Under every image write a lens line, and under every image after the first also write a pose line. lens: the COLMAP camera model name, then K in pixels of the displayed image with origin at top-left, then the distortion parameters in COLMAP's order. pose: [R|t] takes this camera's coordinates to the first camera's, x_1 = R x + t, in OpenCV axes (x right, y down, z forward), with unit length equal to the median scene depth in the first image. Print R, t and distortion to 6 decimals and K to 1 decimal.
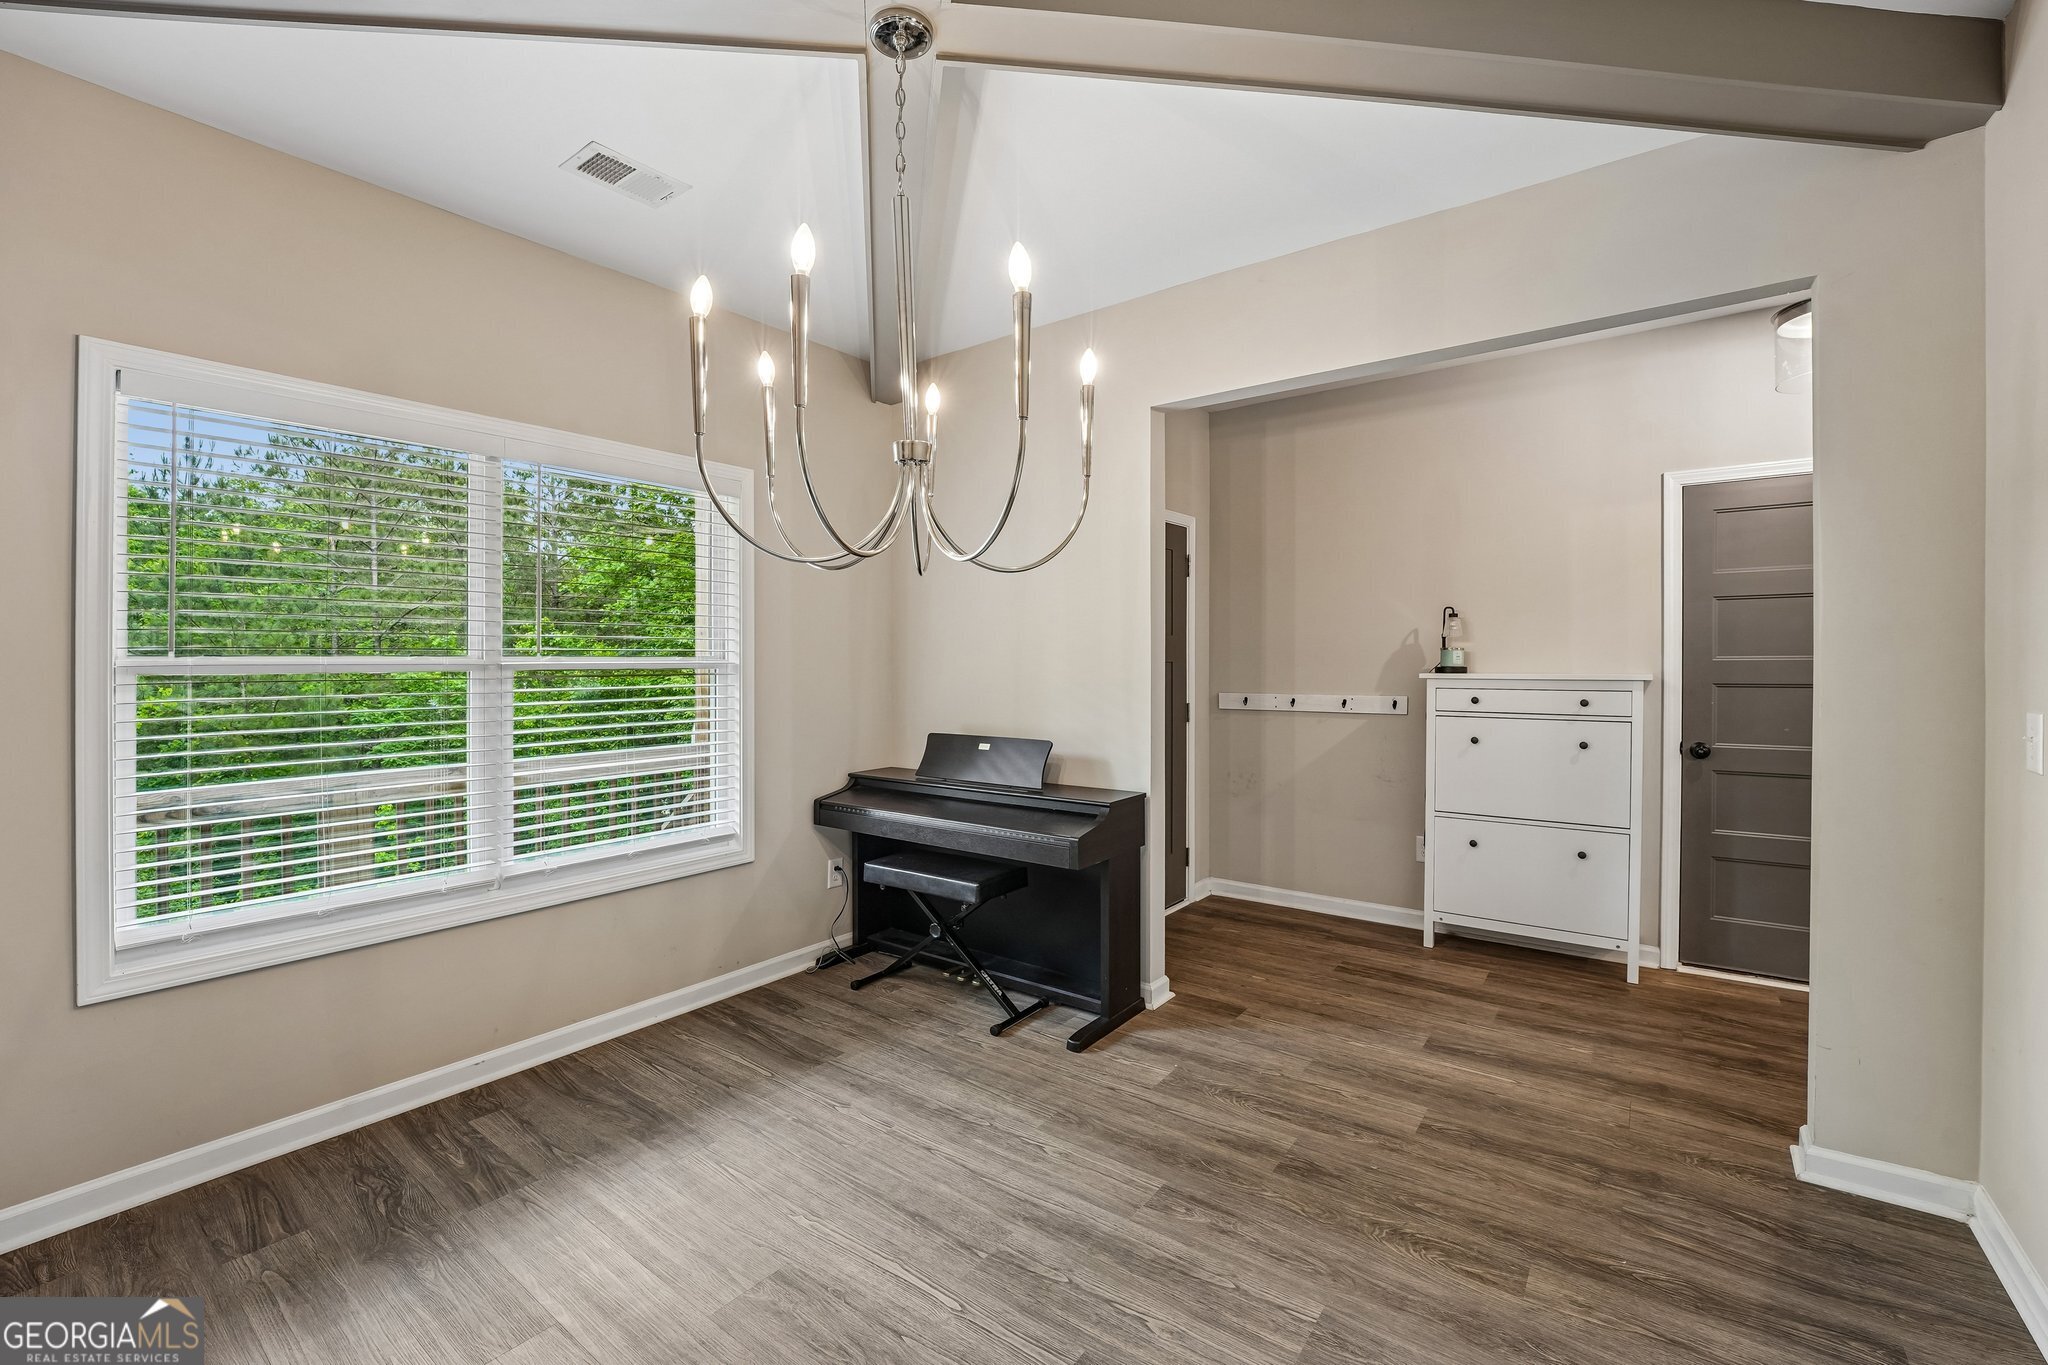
lens RADIAL K [[870.8, 0, 1014.1], [0, 870.8, 672.1], [0, 0, 1]] dist [-0.000459, -0.000096]
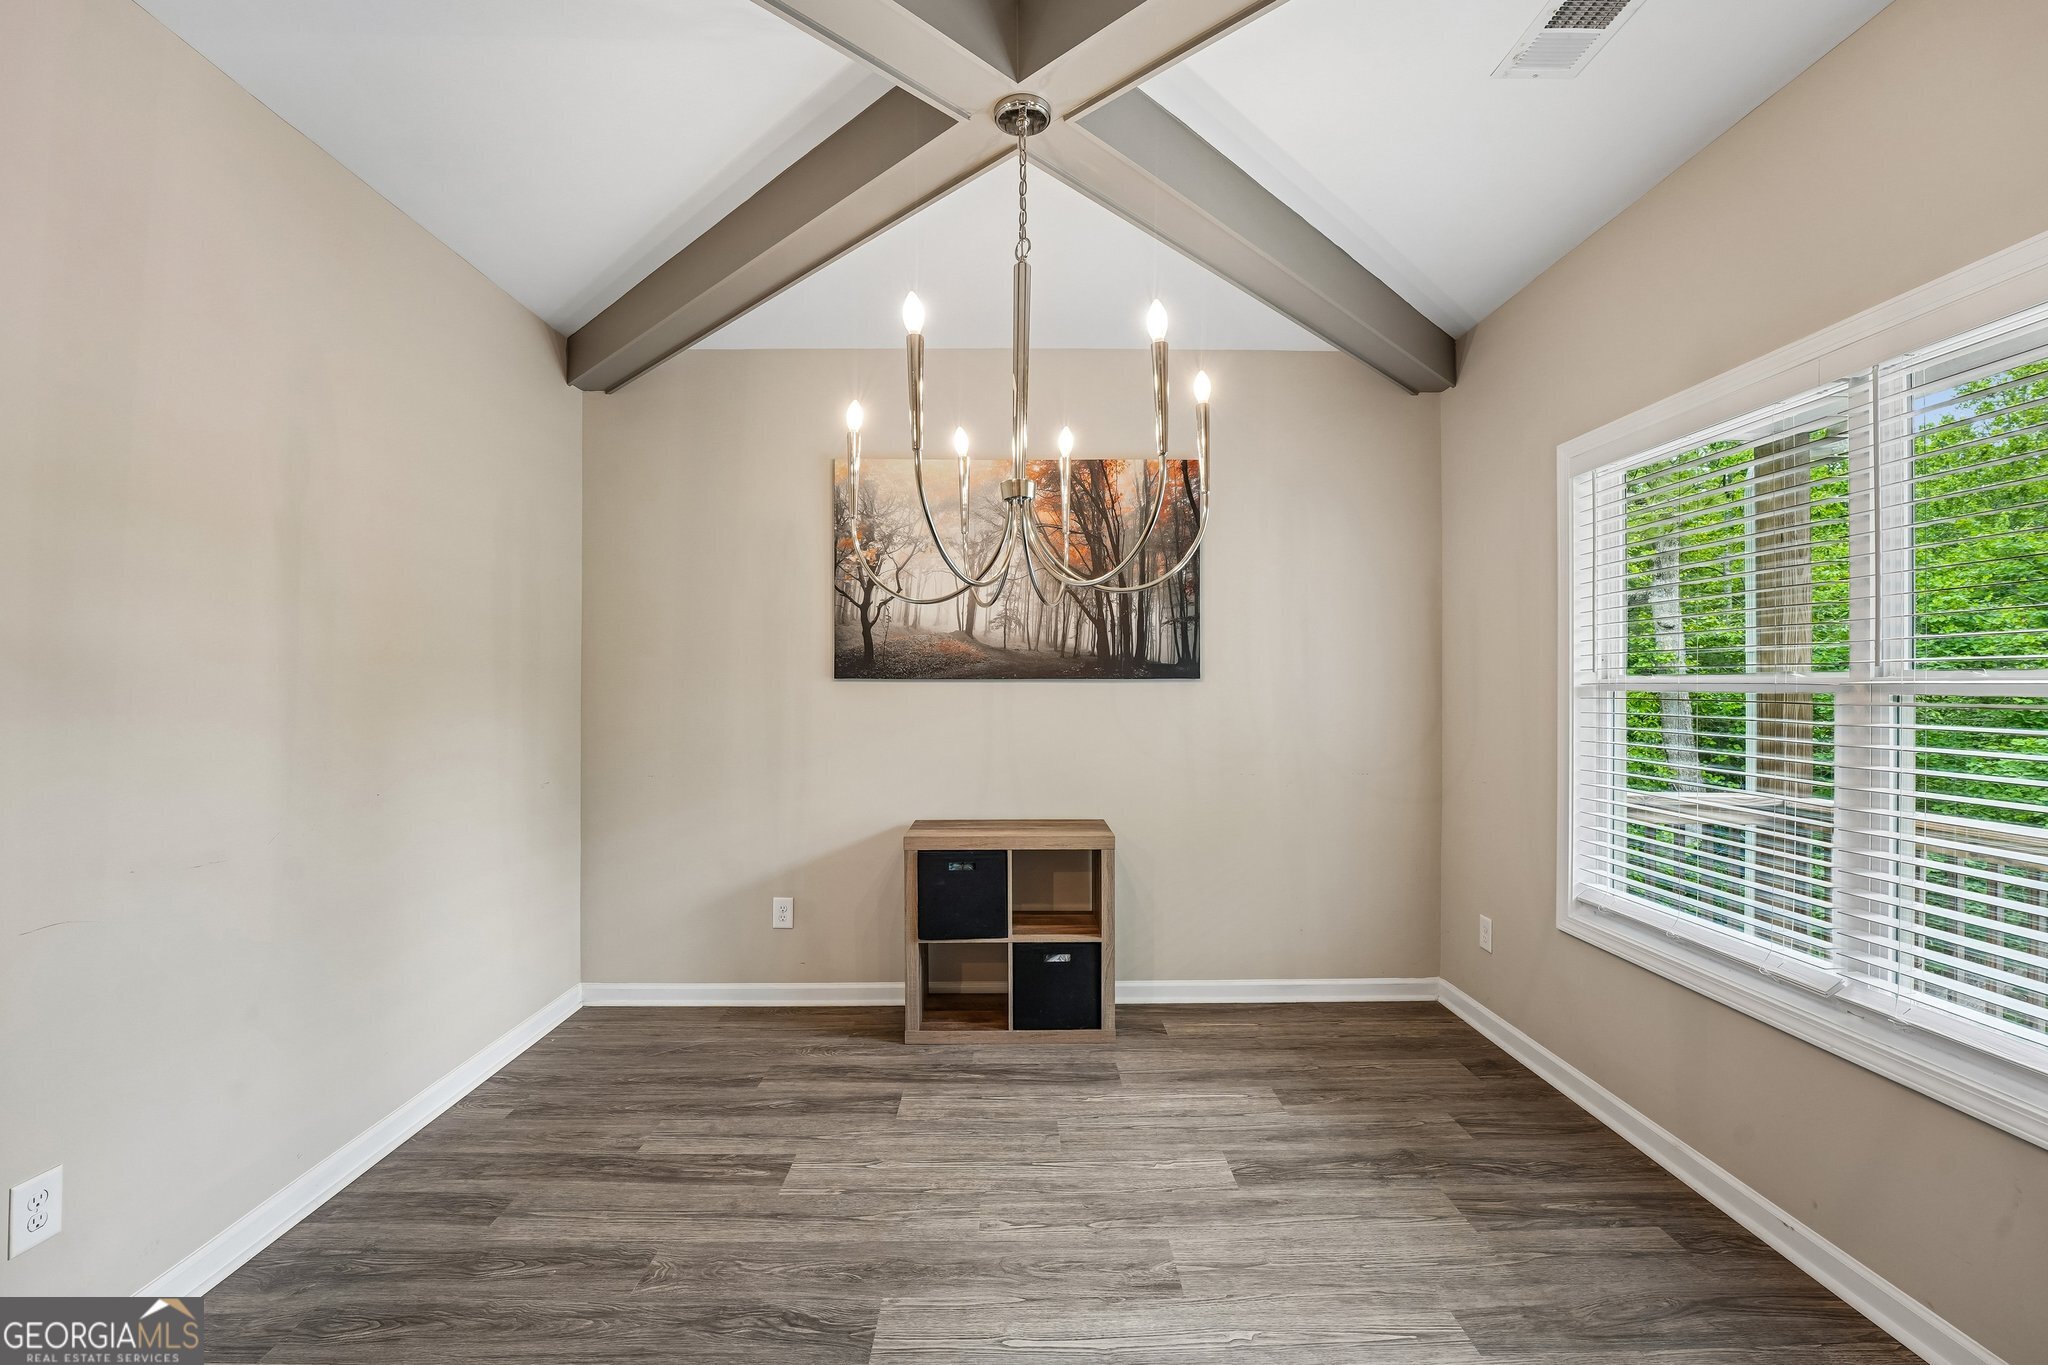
lens RADIAL K [[870.8, 0, 1014.1], [0, 870.8, 672.1], [0, 0, 1]] dist [-0.000459, -0.000096]
pose [[-0.785793, -0.006625, -0.618455, 0.406535], [-0.005825, 0.999978, -0.003311, -0.013208], [0.618463, 0.001001, -0.785814, 1.342145]]
